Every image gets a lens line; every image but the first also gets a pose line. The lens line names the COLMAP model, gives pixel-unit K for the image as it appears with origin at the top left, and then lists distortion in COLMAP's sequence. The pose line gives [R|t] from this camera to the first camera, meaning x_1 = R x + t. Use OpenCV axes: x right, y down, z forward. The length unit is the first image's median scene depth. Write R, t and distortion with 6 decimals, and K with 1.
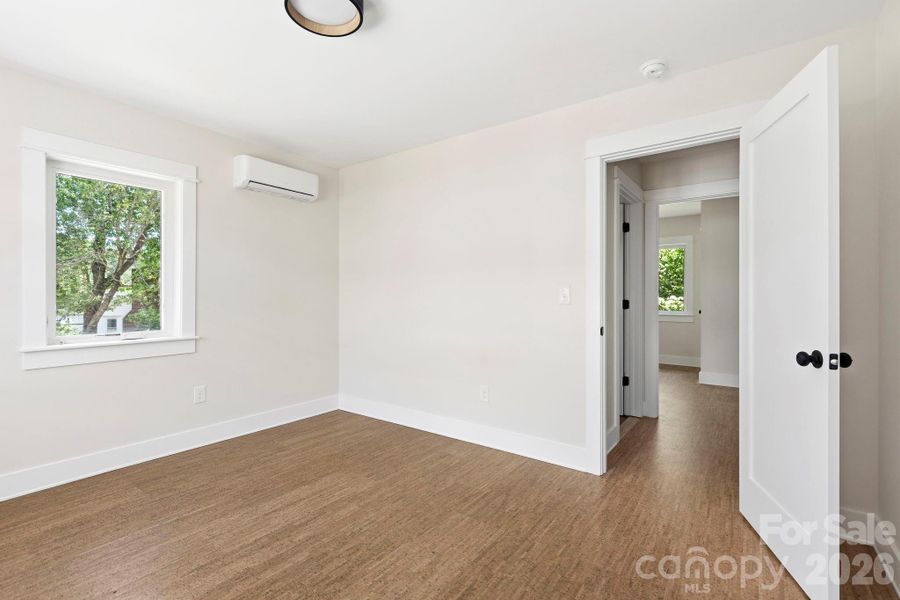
lens RADIAL K [[406.3, 0, 448.4], [0, 406.3, 296.3], [0, 0, 1]] dist [0.002117, -0.000175]
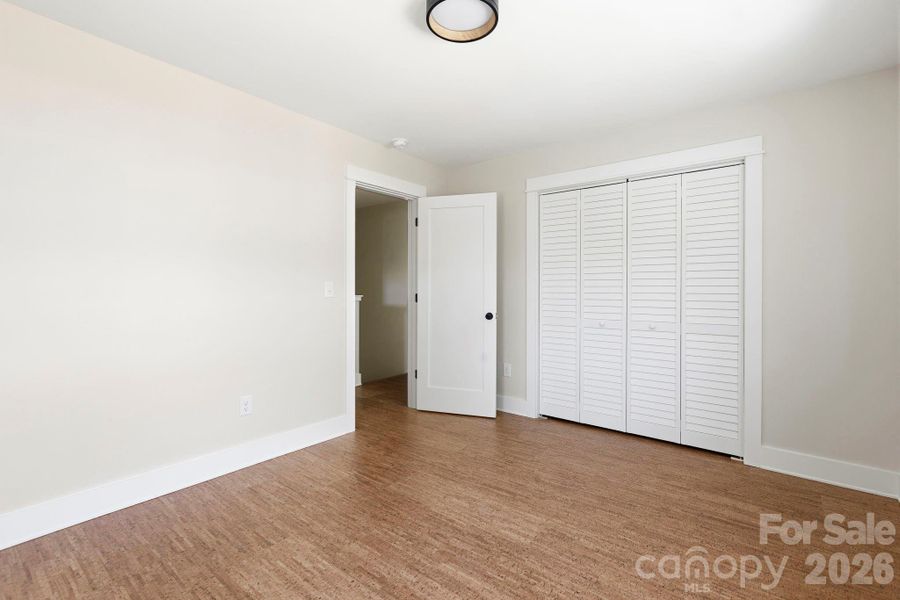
lens RADIAL K [[406.3, 0, 448.4], [0, 406.3, 296.3], [0, 0, 1]] dist [0.002117, -0.000175]
pose [[0.038959, -0.015952, 0.999113, -1.011925], [-0.001502, 0.999870, 0.016023, -0.002292], [-0.999240, -0.002125, 0.038930, 0.752899]]
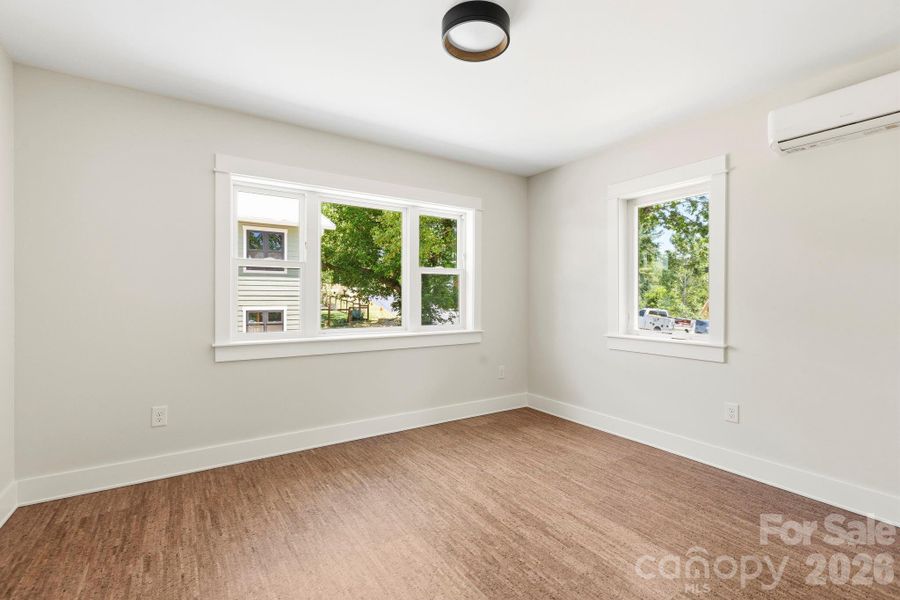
lens RADIAL K [[406.3, 0, 448.4], [0, 406.3, 296.3], [0, 0, 1]] dist [0.002117, -0.000175]
pose [[-0.344472, -0.006015, -0.938777, 0.574638], [-0.006470, 0.999971, -0.004033, -0.000146], [0.938774, 0.004685, -0.344501, 0.995454]]
